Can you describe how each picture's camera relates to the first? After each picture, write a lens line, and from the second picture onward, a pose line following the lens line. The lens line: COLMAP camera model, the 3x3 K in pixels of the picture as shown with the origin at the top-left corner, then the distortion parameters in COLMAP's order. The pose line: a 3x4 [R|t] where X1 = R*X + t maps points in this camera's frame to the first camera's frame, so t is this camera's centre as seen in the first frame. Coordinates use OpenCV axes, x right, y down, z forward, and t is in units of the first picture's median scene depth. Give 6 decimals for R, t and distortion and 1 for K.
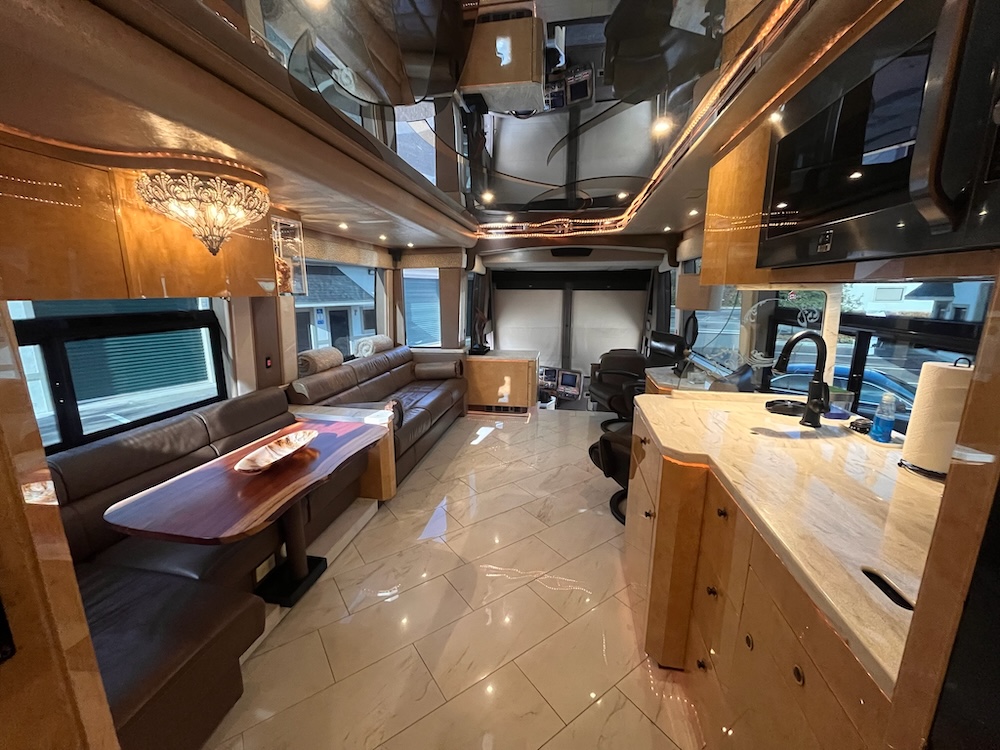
lens RADIAL K [[409.8, 0, 498.2], [0, 409.8, 378.5], [0, 0, 1]] dist [-0.000219, -0.001159]
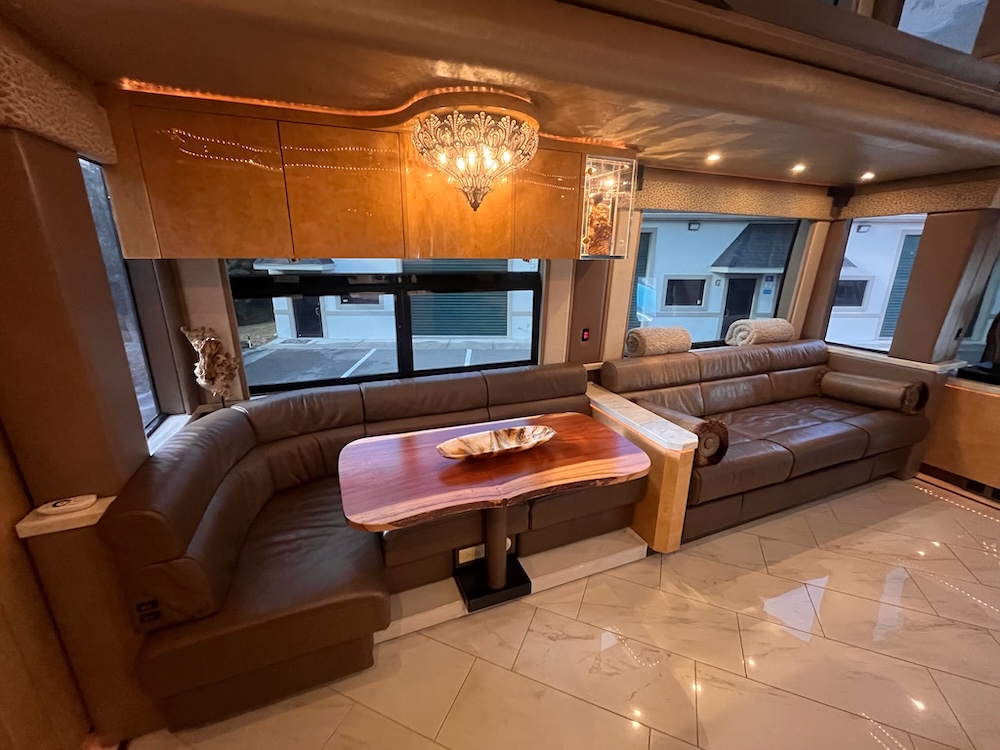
lens RADIAL K [[409.8, 0, 502.9], [0, 409.8, 372.9], [0, 0, 1]] dist [-0.000219, -0.001159]
pose [[0.522462, 0.243246, -0.817230, 0.131496], [-0.184619, 0.967980, 0.170088, -0.107926], [0.832436, 0.062012, 0.550641, 0.512940]]
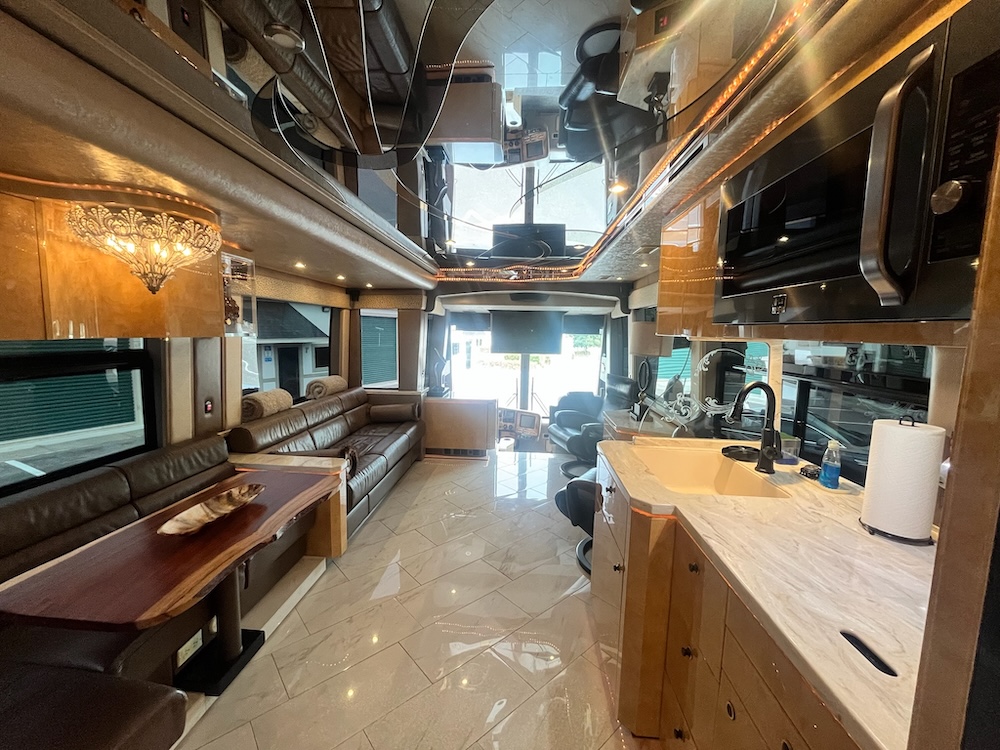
lens RADIAL K [[409.8, 0, 498.2], [0, 409.8, 377.8], [0, 0, 1]] dist [-0.000219, -0.001159]
pose [[0.994242, 0.008723, 0.106800, -0.018649], [0.001495, 0.995455, -0.095224, -0.021556], [-0.107145, 0.094835, 0.989710, 0.022508]]
